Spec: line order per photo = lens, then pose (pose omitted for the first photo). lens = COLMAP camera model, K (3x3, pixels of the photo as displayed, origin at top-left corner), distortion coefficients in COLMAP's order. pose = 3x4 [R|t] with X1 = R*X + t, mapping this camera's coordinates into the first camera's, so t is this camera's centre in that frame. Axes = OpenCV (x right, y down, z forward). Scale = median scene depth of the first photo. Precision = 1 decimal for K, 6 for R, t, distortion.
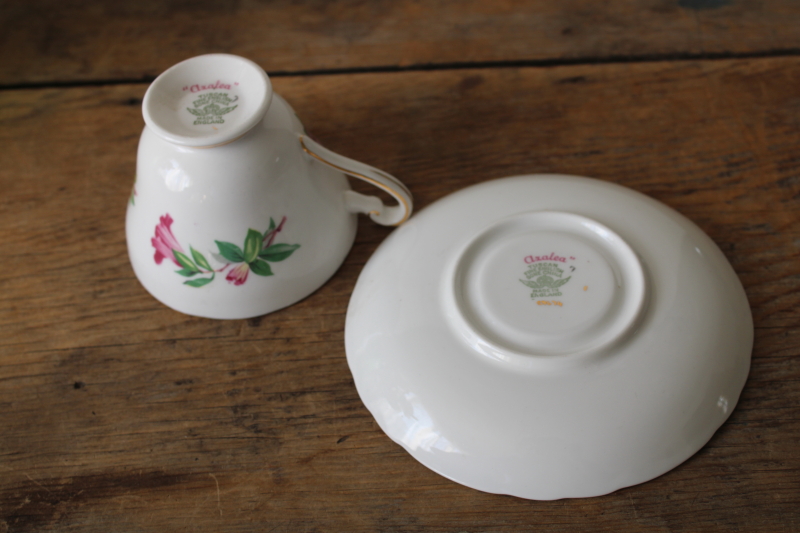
lens RADIAL K [[1170.3, 0, 399.7], [0, 1170.3, 268.8], [0, 0, 1]] dist [-0.031048, 0.000000]
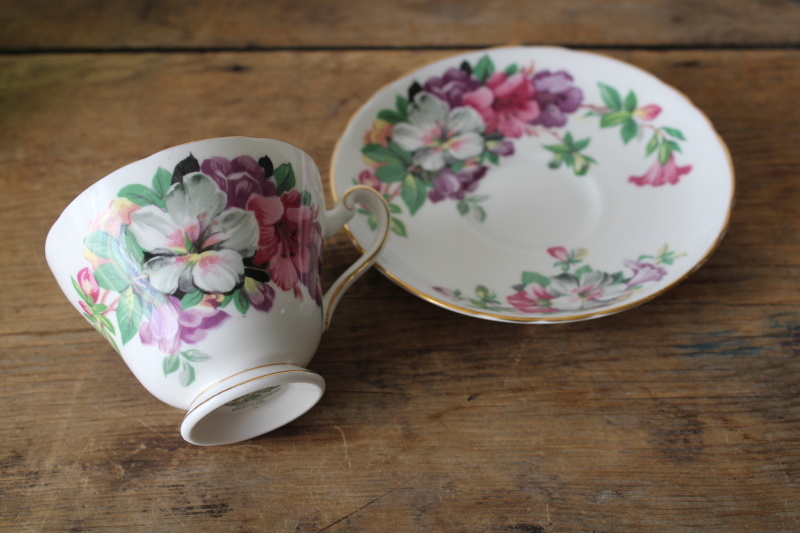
lens RADIAL K [[1170.3, 0, 402.2], [0, 1170.3, 265.3], [0, 0, 1]] dist [-0.031048, 0.000000]
pose [[0.999065, 0.041757, 0.011176, -0.117593], [-0.041021, 0.997386, -0.059488, 0.093641], [-0.013631, 0.058974, 0.998166, 0.033176]]
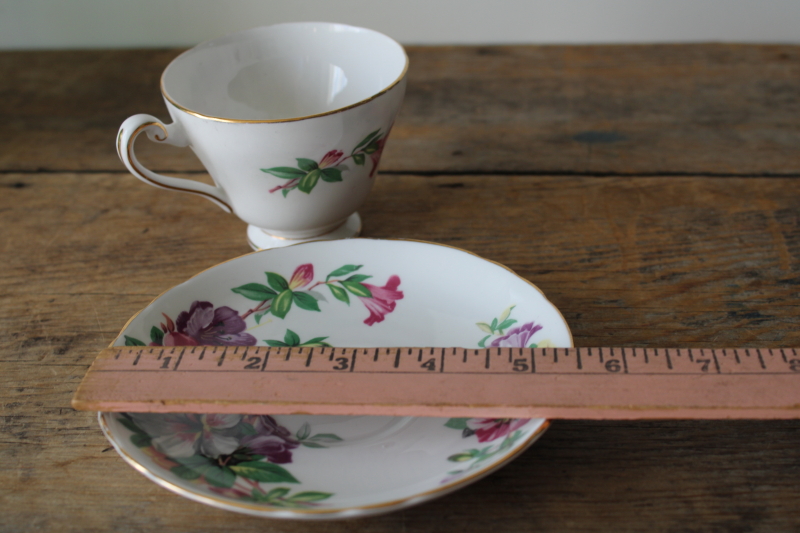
lens RADIAL K [[1170.3, 0, 401.7], [0, 1170.3, 266.0], [0, 0, 1]] dist [-0.031048, 0.000000]
pose [[0.995028, 0.068460, -0.072336, 0.222930], [-0.088164, 0.943306, -0.320003, 0.270363], [0.046327, 0.324789, 0.944651, 0.107767]]
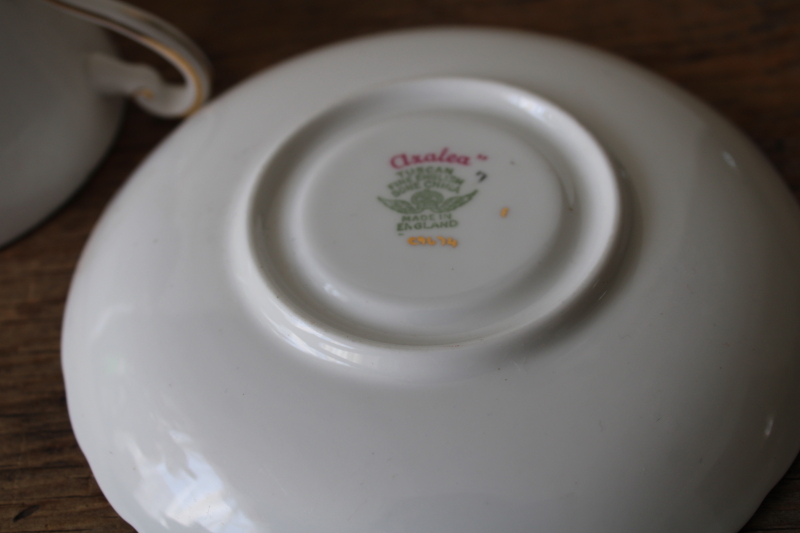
lens RADIAL K [[1170.3, 0, 394.9], [0, 1170.3, 264.1], [0, 0, 1]] dist [-0.031048, 0.000000]
pose [[0.999968, -0.007221, 0.003429, 0.106092], [0.007199, 0.999954, 0.006388, 0.034569], [-0.003475, -0.006363, 0.999974, 0.475893]]
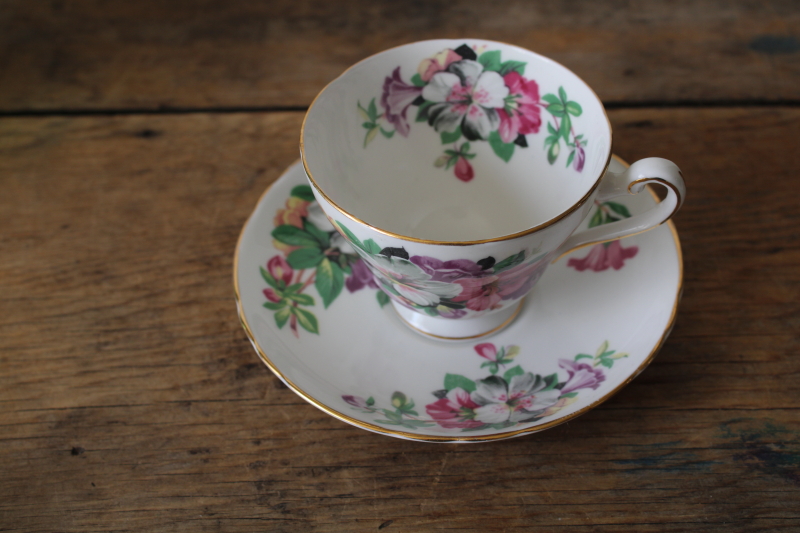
lens RADIAL K [[1170.3, 0, 401.4], [0, 1170.3, 269.6], [0, 0, 1]] dist [-0.031048, 0.000000]
pose [[0.999473, 0.030325, 0.011567, -0.050525], [-0.029631, 0.997988, -0.056048, 0.007370], [-0.013243, 0.055676, 0.998361, 0.132673]]
